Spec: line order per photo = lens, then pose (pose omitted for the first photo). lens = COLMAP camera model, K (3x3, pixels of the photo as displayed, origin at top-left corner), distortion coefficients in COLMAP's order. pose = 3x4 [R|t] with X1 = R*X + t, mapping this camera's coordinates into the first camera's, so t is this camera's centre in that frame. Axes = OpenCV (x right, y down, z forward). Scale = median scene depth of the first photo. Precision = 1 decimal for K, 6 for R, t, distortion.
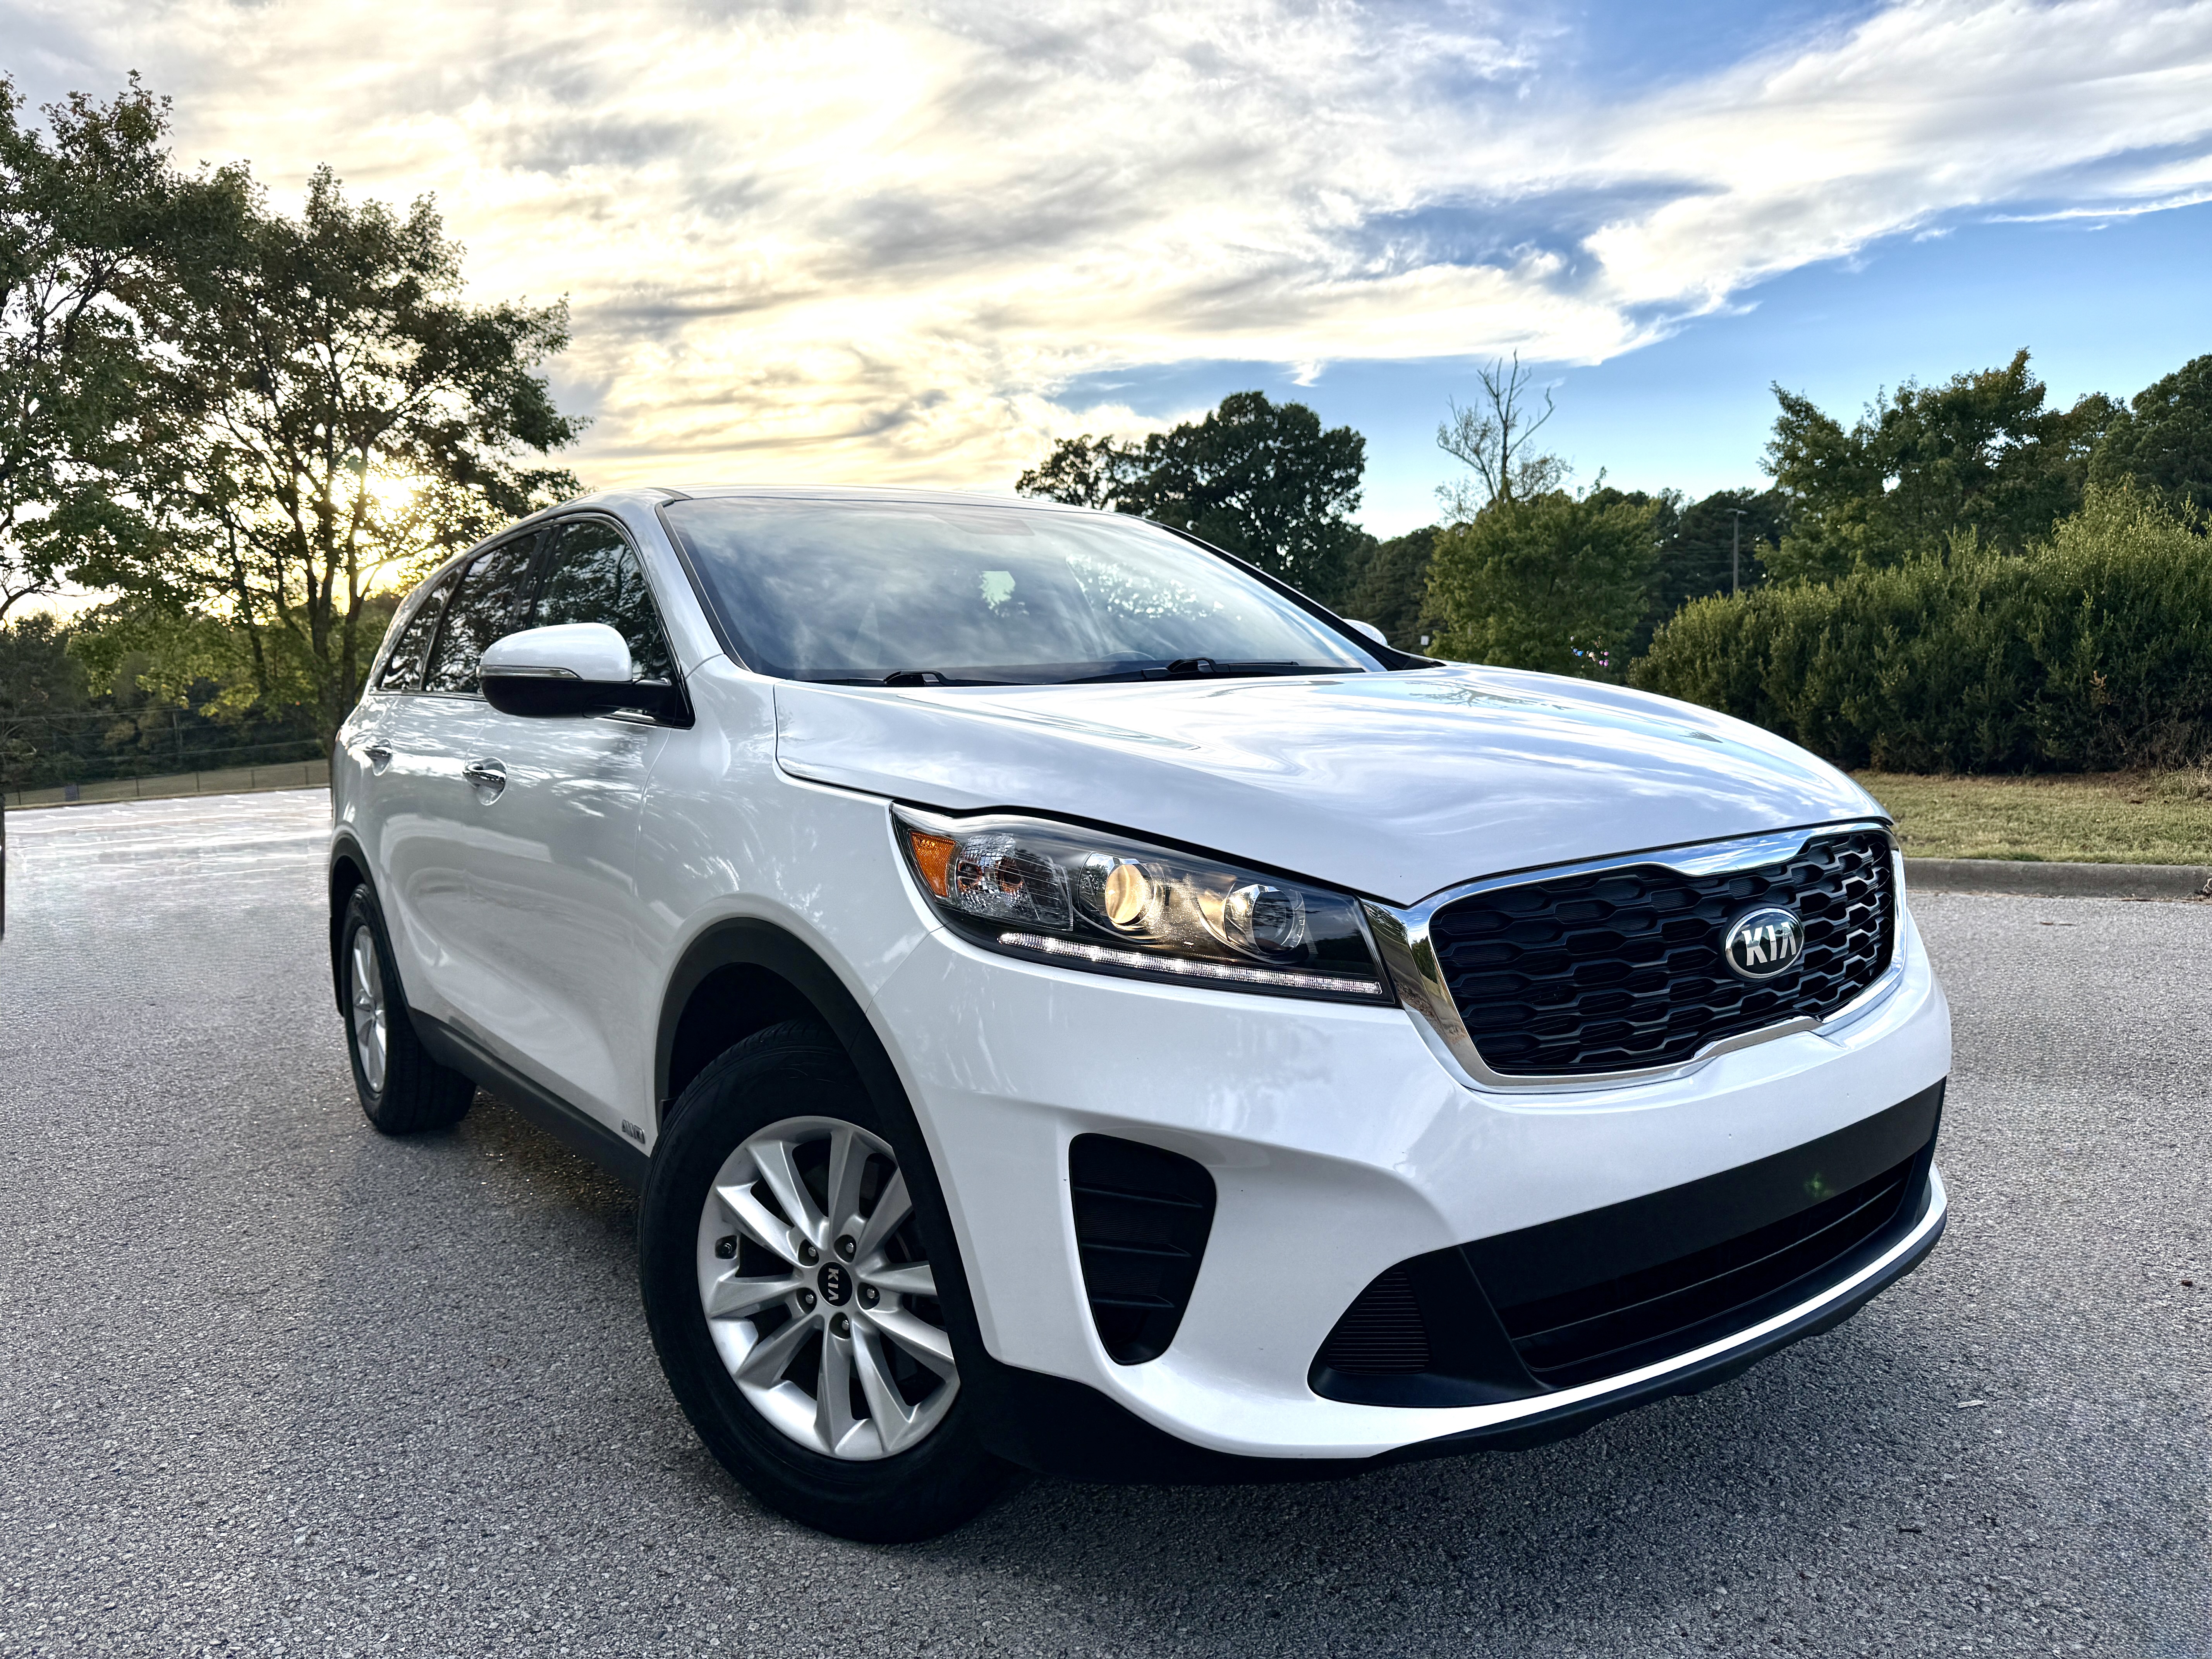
lens RADIAL K [[1614.2, 0, 1106.0], [0, 1614.2, 829.5], [0, 0, 1]] dist [0.053155, -0.080661]
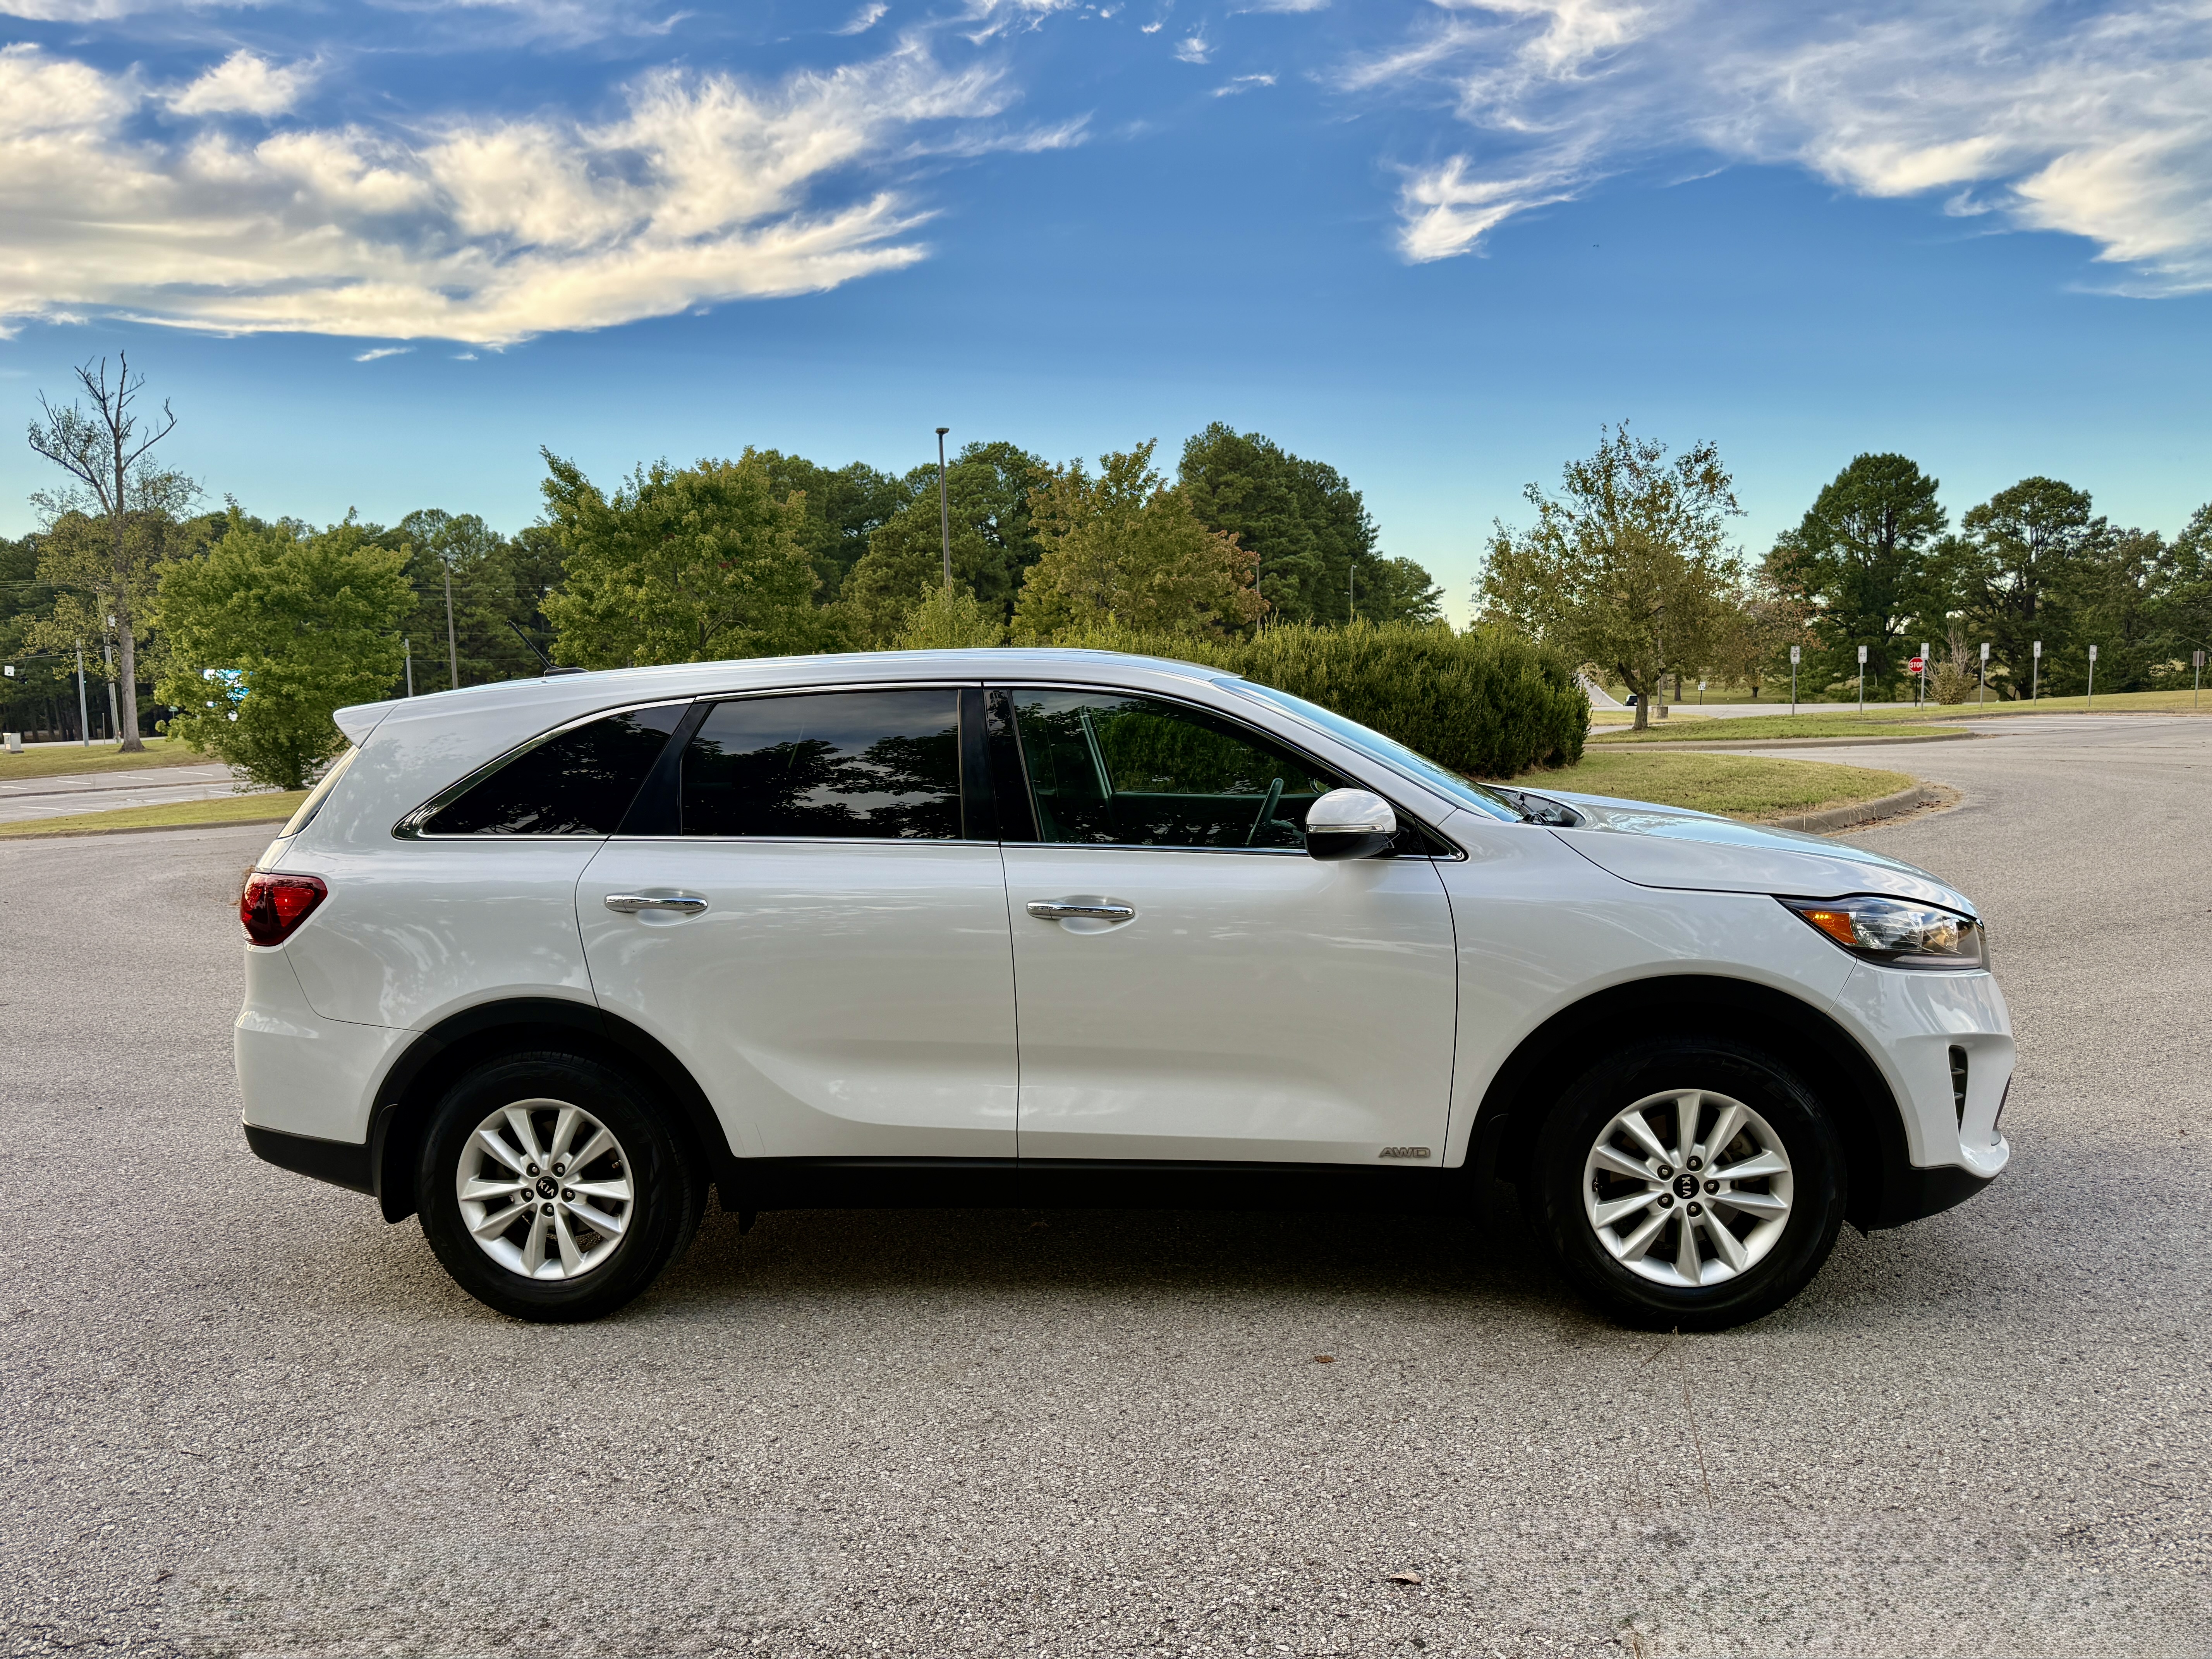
lens RADIAL K [[1561.8, 0, 1159.6], [0, 1561.8, 908.4], [0, 0, 1]] dist [-0.005900, -0.006245]
pose [[0.673414, -0.090163, 0.733747, -0.328039], [0.067968, 0.995882, 0.059995, -0.027715], [-0.736135, 0.009470, 0.676769, 0.056109]]
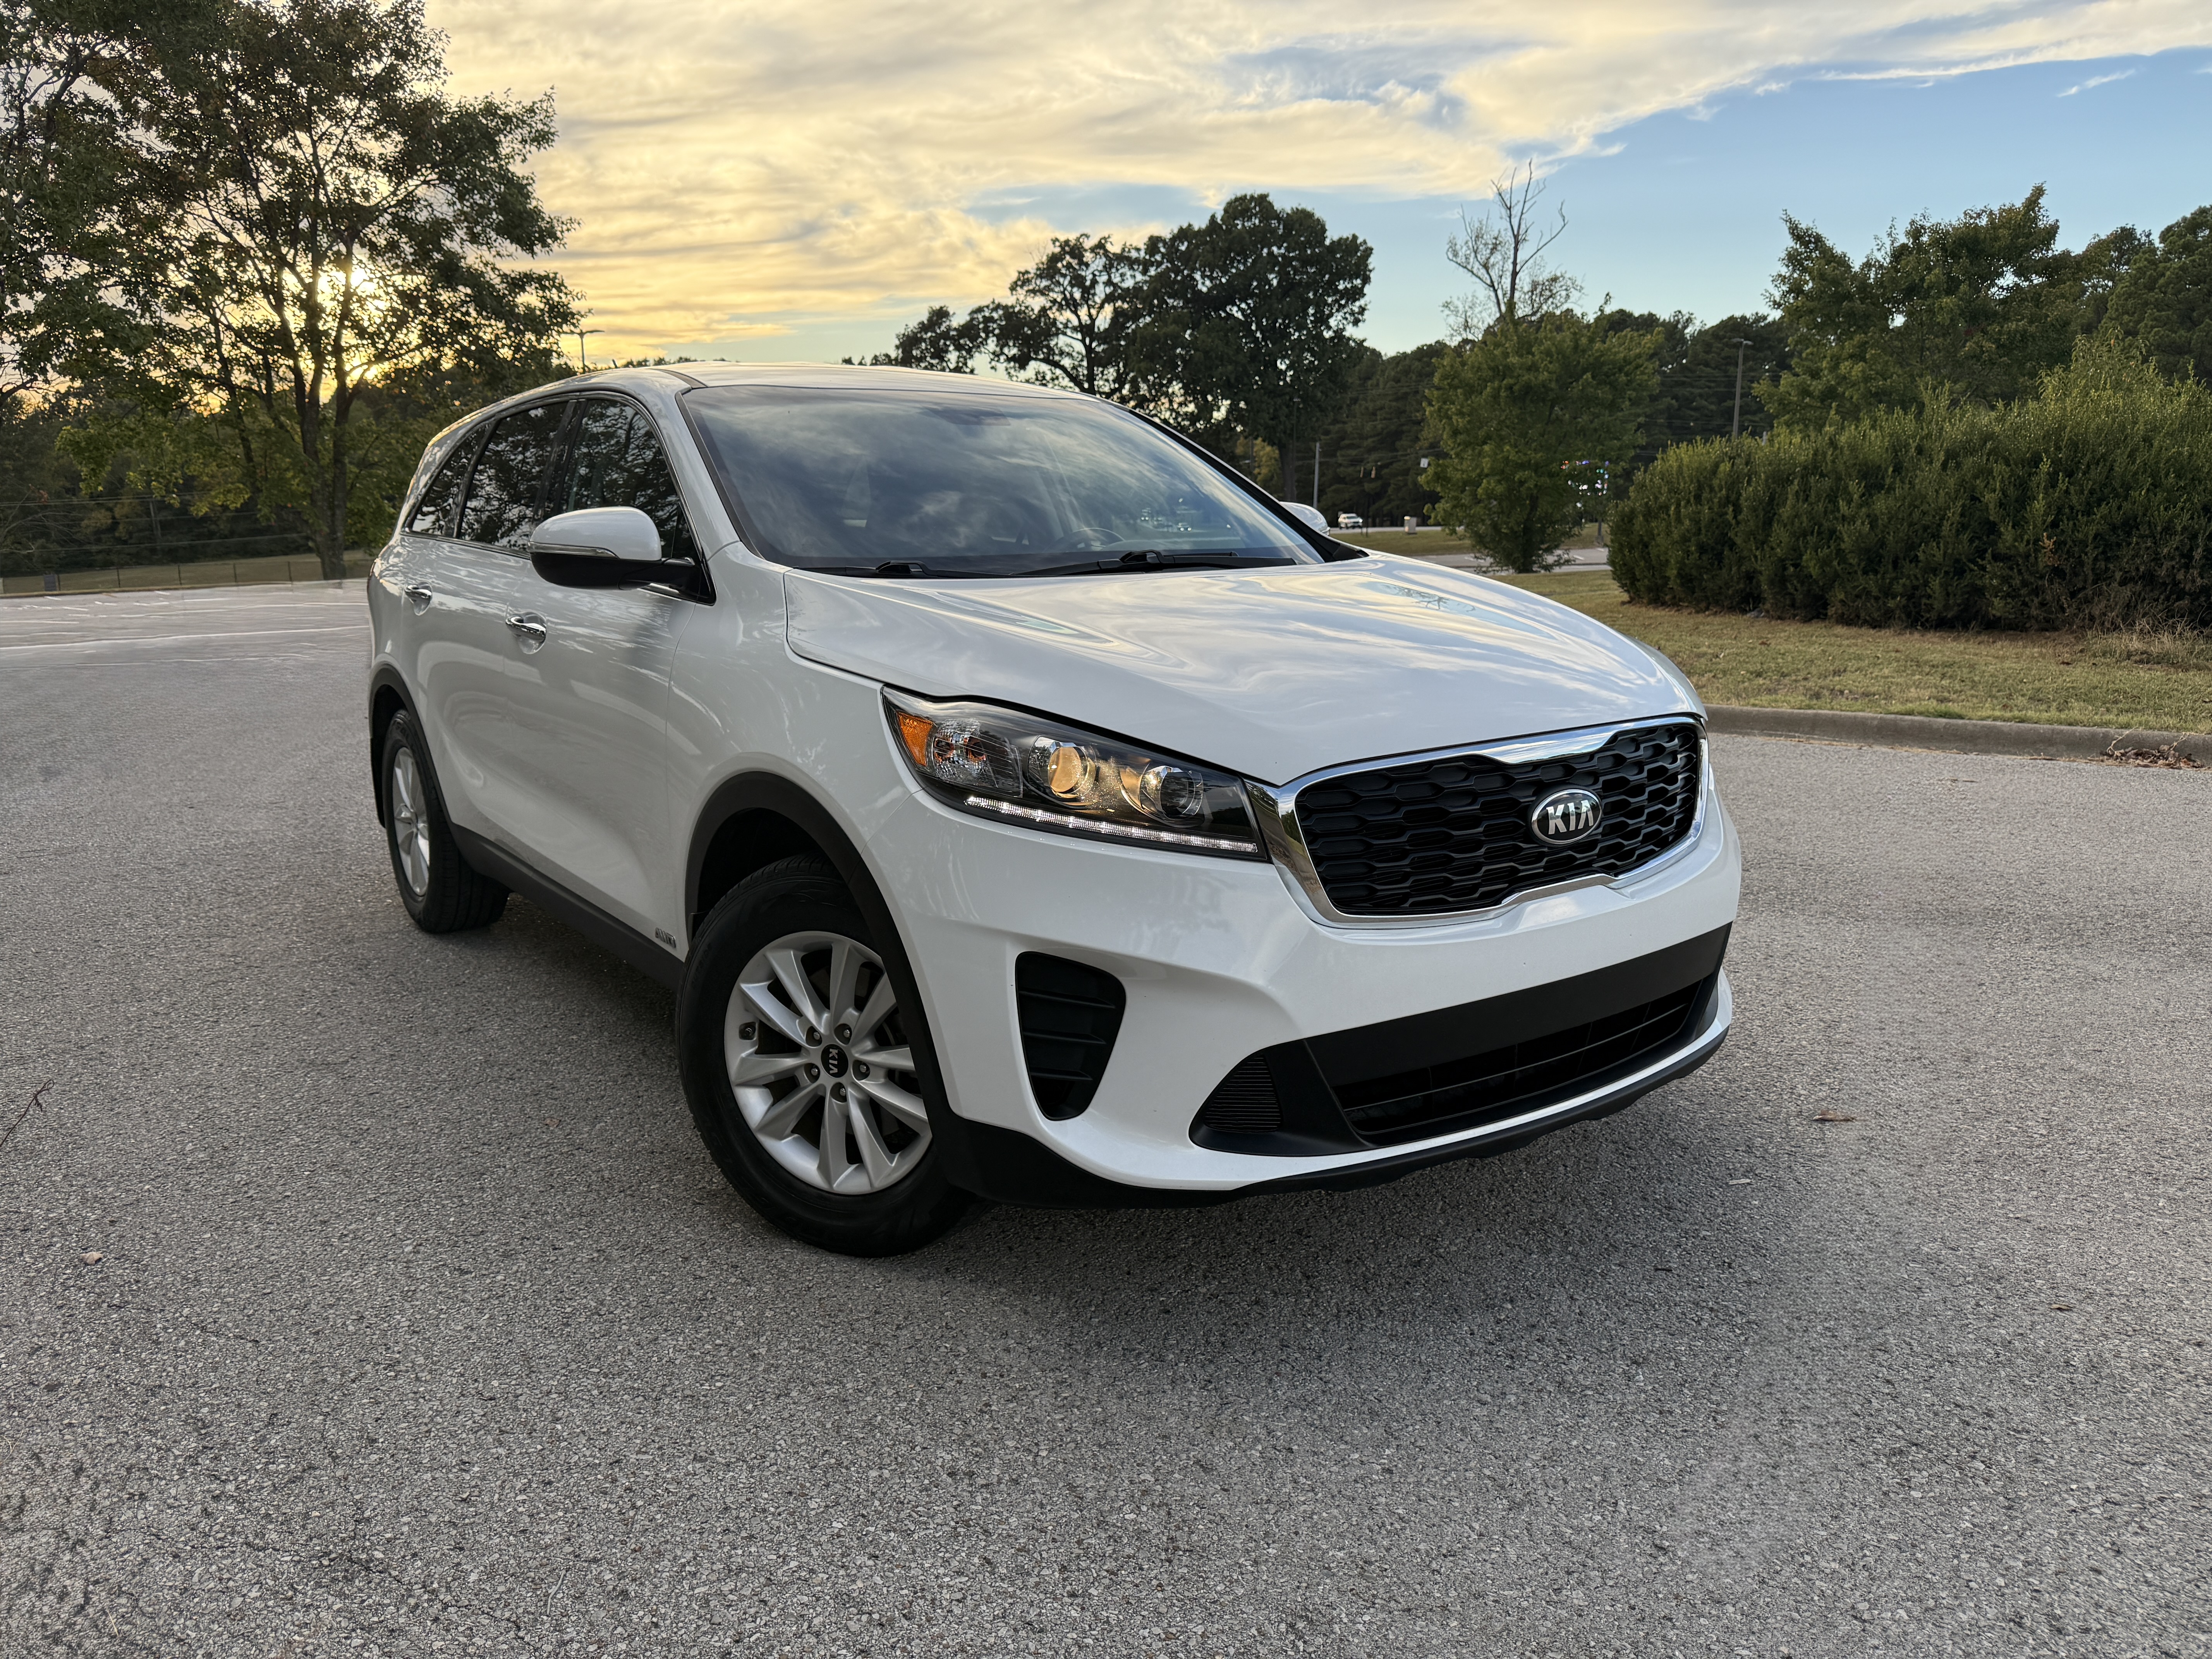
lens RADIAL K [[1614.2, 0, 1106.0], [0, 1614.2, 829.5], [0, 0, 1]] dist [0.053155, -0.080661]
pose [[0.999567, 0.027422, 0.010682, 0.005115], [-0.028445, 0.993340, 0.111657, -0.008908], [-0.007549, -0.111912, 0.993689, -0.044598]]
